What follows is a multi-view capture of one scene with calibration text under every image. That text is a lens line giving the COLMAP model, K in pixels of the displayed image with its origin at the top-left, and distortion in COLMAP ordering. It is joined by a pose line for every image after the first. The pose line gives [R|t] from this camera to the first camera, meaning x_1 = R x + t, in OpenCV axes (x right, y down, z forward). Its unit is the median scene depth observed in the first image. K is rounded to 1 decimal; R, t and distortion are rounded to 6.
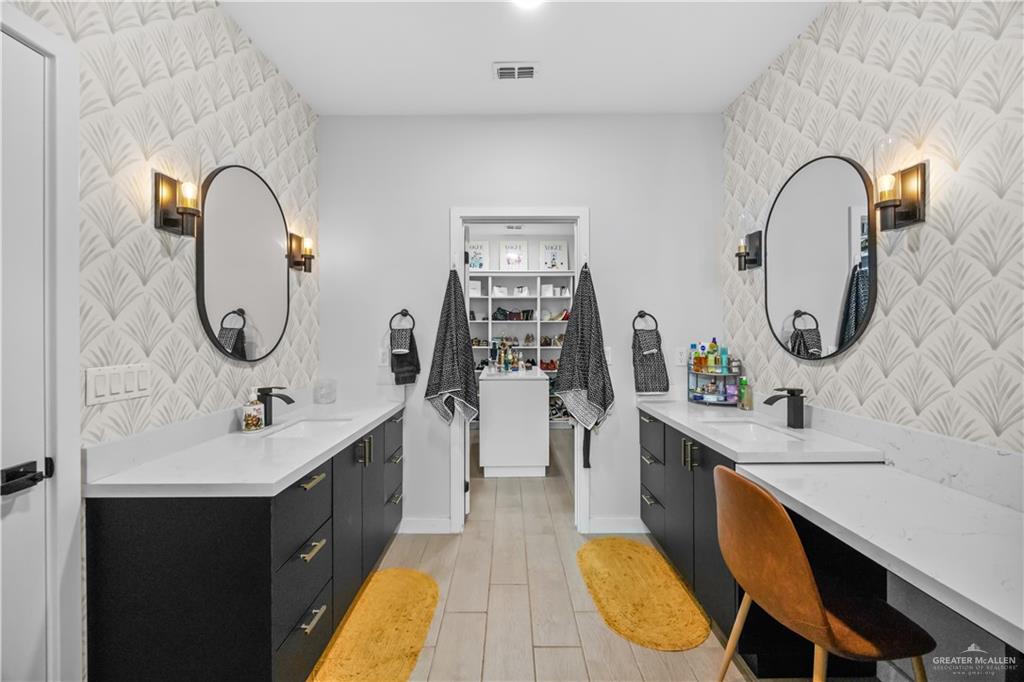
lens RADIAL K [[396.5, 0, 512.1], [0, 396.5, 338.0], [0, 0, 1]] dist [-0.000131, -0.000001]
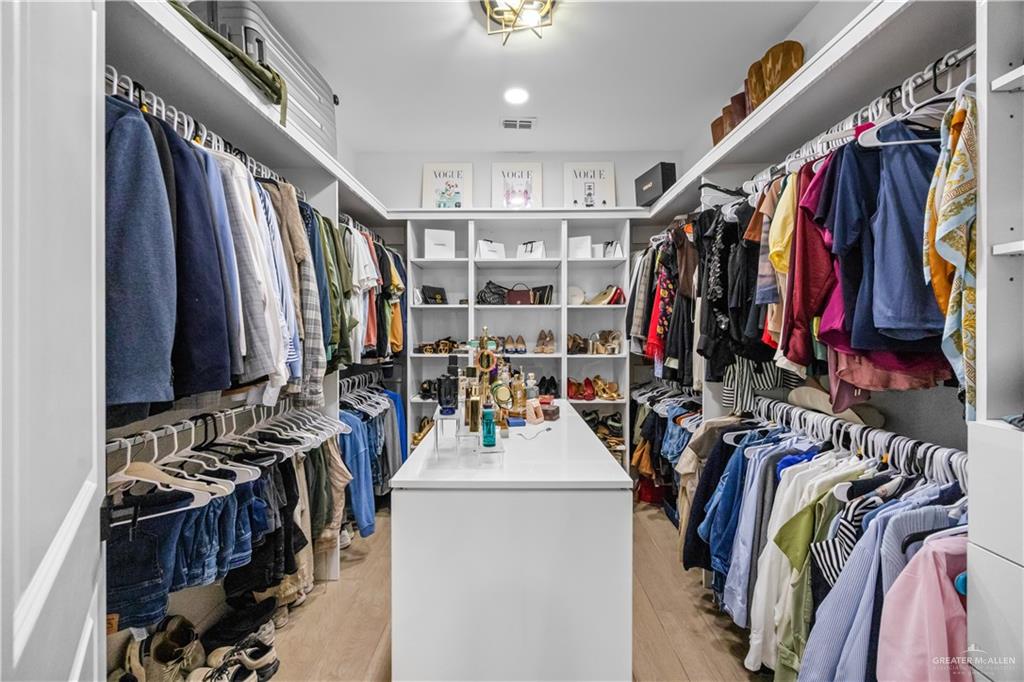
lens RADIAL K [[396.5, 0, 512.3], [0, 396.5, 335.8], [0, 0, 1]] dist [-0.000131, -0.000001]
pose [[0.999857, 0.000478, -0.016881, 0.007141], [-0.000384, 0.999984, 0.005598, -0.005355], [0.016884, -0.005591, 0.999842, 0.464321]]
